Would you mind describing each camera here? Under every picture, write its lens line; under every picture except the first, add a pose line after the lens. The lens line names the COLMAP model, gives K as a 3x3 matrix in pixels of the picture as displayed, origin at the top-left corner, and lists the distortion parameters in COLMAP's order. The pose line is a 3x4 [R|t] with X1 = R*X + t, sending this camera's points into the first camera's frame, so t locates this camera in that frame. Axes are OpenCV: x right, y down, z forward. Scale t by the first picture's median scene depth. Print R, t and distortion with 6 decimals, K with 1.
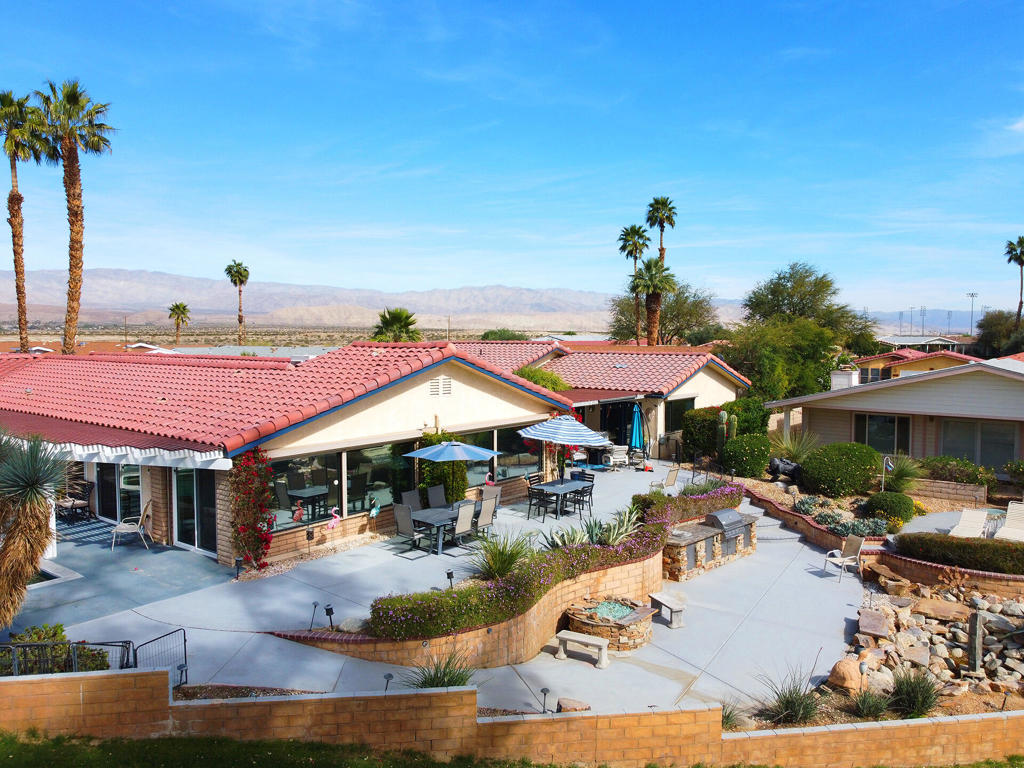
lens RADIAL K [[777.5, 0, 516.5], [0, 777.5, 382.2], [0, 0, 1]] dist [-0.001921, -0.001345]
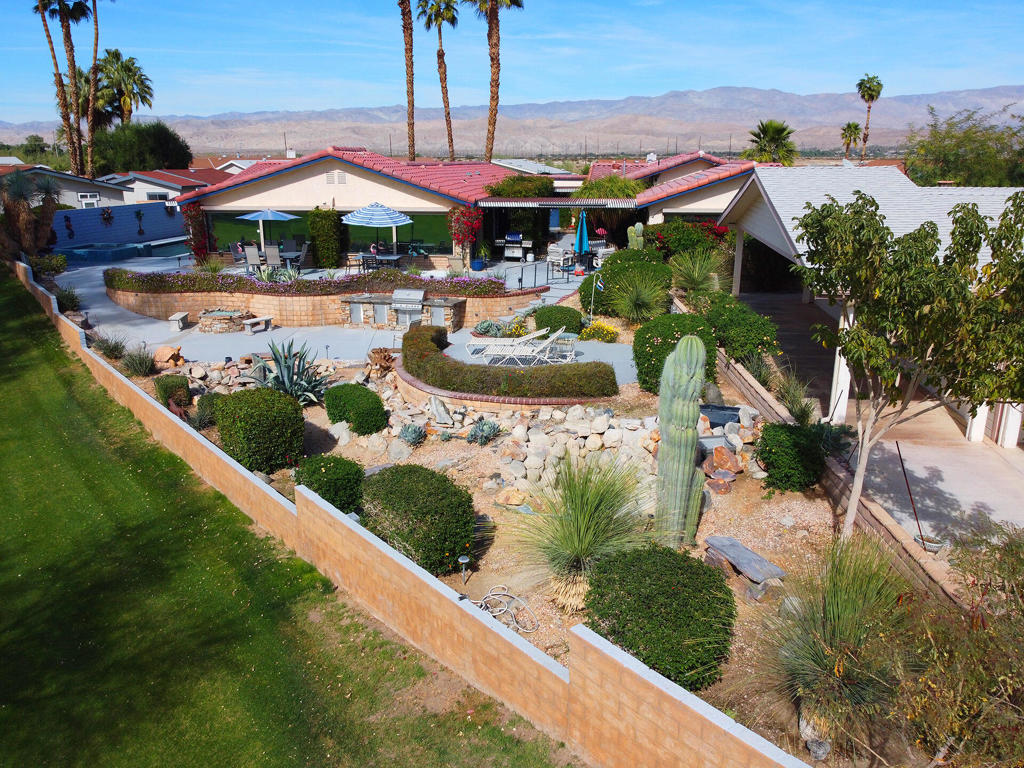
lens RADIAL K [[777.5, 0, 516.5], [0, 777.5, 382.2], [0, 0, 1]] dist [-0.001921, -0.001345]
pose [[0.520866, 0.234459, -0.820809, 1.493194], [-0.052563, 0.968526, 0.243298, 0.004765], [0.852019, -0.083582, 0.516796, 0.553479]]
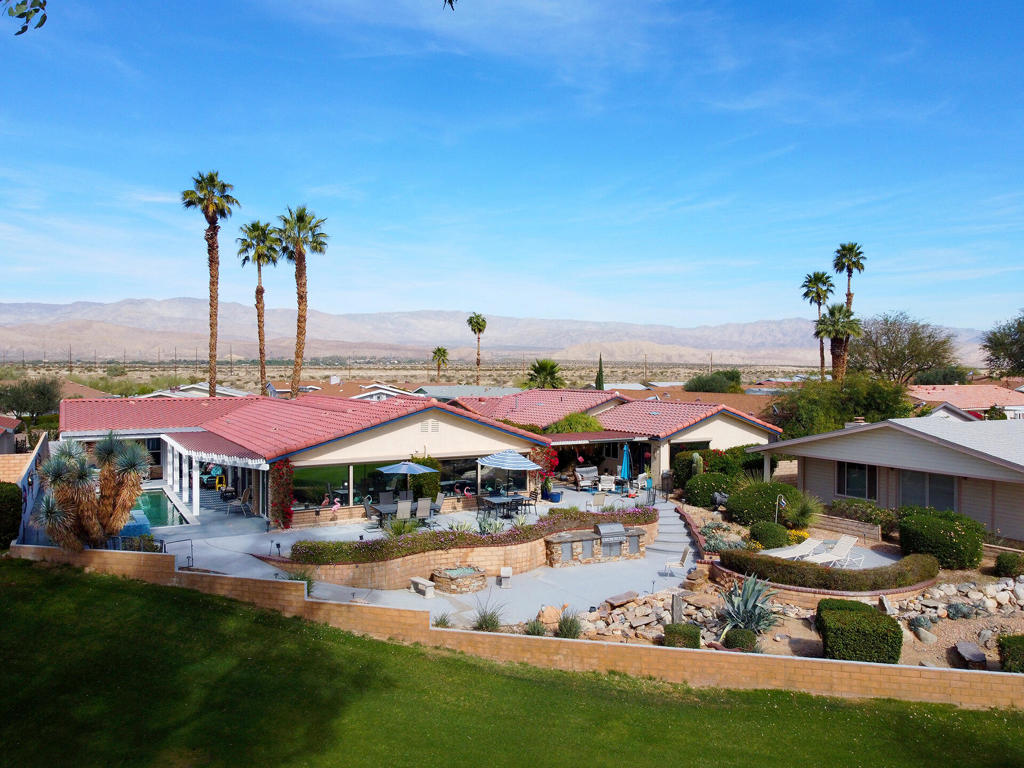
lens RADIAL K [[777.5, 0, 516.5], [0, 777.5, 382.2], [0, 0, 1]] dist [-0.001921, -0.001345]
pose [[0.931770, 0.009792, -0.362916, 0.663552], [-0.026050, 0.998863, -0.039931, -0.026806], [0.362112, 0.046660, 0.930966, -0.378500]]
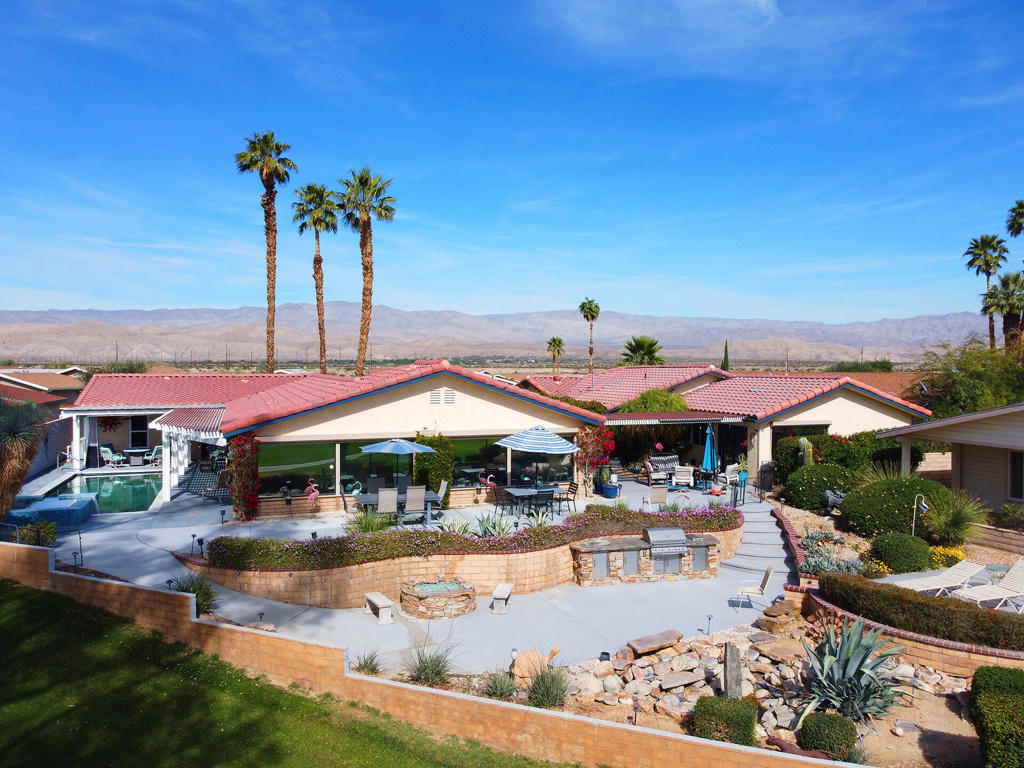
lens RADIAL K [[777.5, 0, 516.5], [0, 777.5, 382.2], [0, 0, 1]] dist [-0.001921, -0.001345]
pose [[0.853546, 0.011076, -0.520900, 0.674562], [-0.033720, 0.998852, -0.034016, 0.021768], [0.519926, 0.046599, 0.852939, 0.053428]]
